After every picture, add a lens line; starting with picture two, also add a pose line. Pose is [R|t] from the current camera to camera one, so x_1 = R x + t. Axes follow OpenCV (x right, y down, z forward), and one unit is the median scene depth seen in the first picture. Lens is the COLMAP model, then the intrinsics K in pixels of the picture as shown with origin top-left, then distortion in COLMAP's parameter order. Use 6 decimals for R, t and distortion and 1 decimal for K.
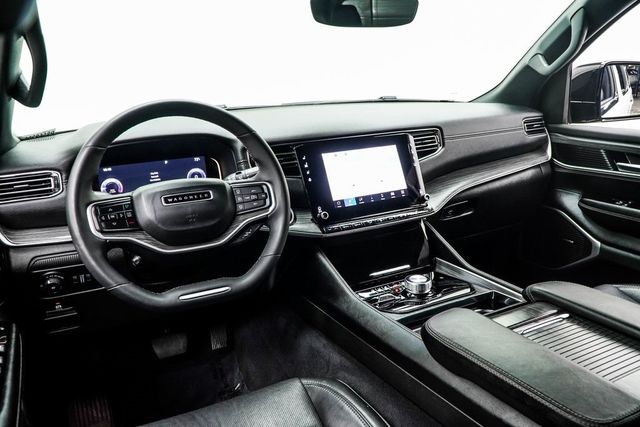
lens RADIAL K [[490.5, 0, 320.6], [0, 490.5, 212.2], [0, 0, 1]] dist [0.007234, -0.002098]
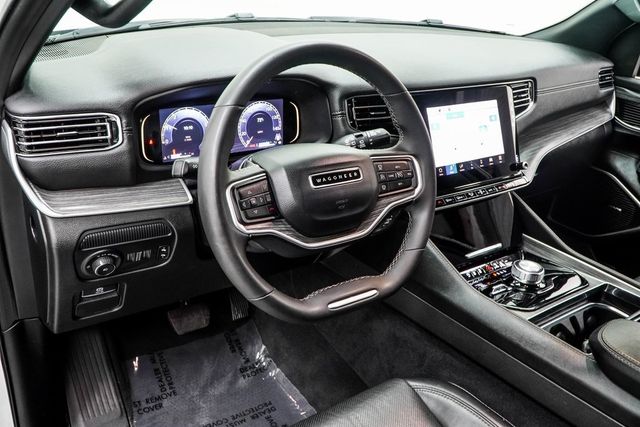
lens RADIAL K [[553.8, 0, 319.4], [0, 553.8, 214.3], [0, 0, 1]] dist [0.034197, -0.034570]
pose [[0.983135, 0.047940, 0.176487, -0.321432], [-0.076647, 0.984198, 0.159626, -0.078362], [-0.166046, -0.170461, 0.971273, 0.108157]]
